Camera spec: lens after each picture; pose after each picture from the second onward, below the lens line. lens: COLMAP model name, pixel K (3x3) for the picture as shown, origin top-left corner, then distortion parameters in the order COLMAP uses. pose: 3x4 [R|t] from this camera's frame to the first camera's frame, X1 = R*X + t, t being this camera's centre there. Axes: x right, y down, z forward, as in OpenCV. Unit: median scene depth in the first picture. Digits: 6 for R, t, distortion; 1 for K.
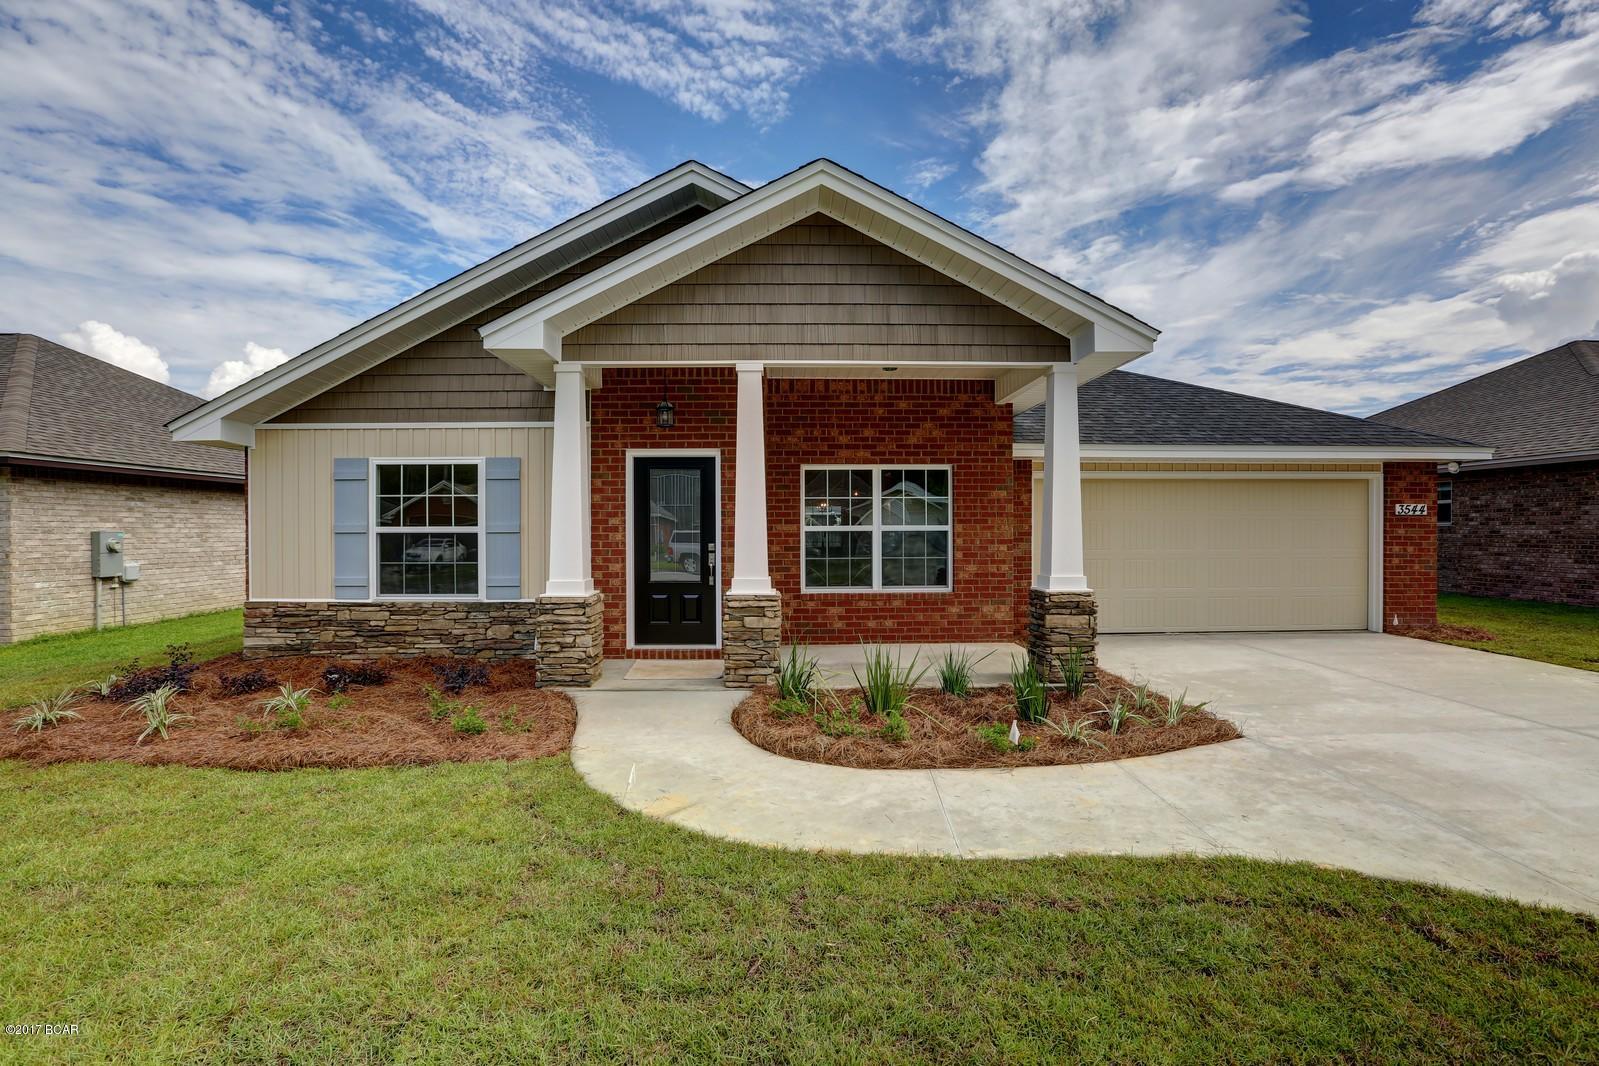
lens RADIAL K [[729.0, 0, 799.5], [0, 729.0, 533.0], [0, 0, 1]] dist [-0.063914, 0.026229]
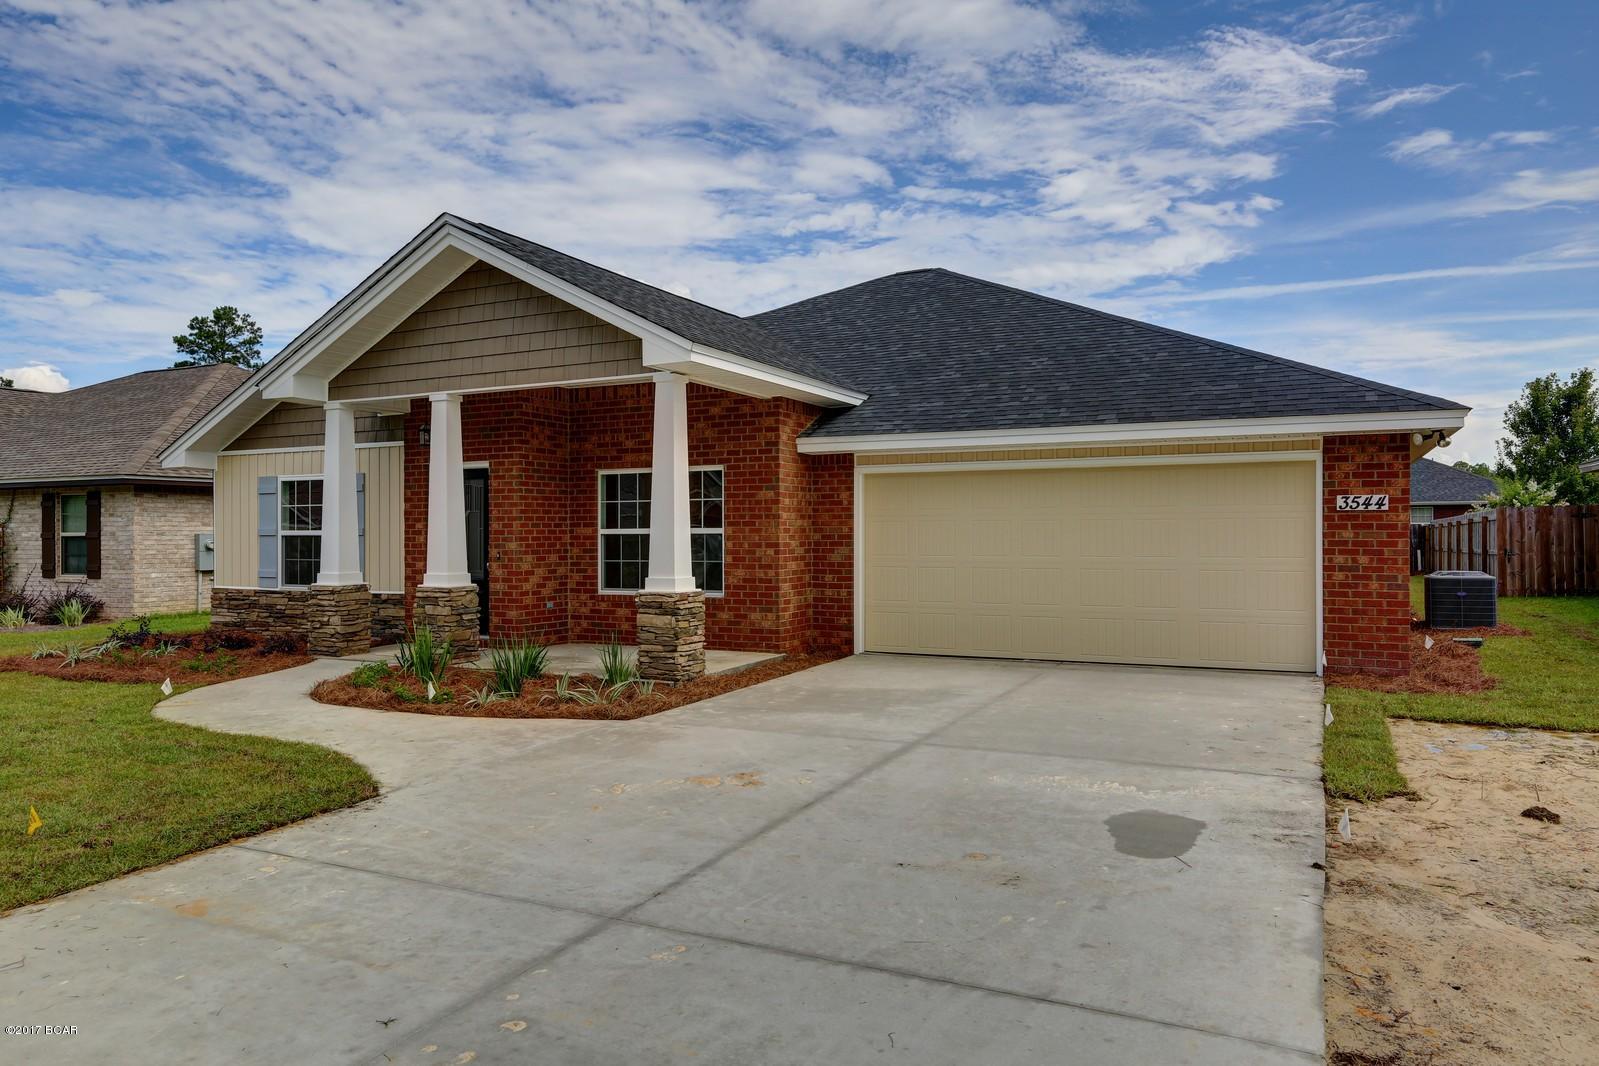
lens RADIAL K [[1071.4, 0, 799.5], [0, 1071.4, 533.0], [0, 0, 1]] dist [-0.025074, 0.001455]
pose [[0.885717, -0.000310, -0.464225, 0.959230], [0.000100, 1.000000, -0.000478, -0.003253], [0.464226, 0.000377, 0.885717, -0.210485]]
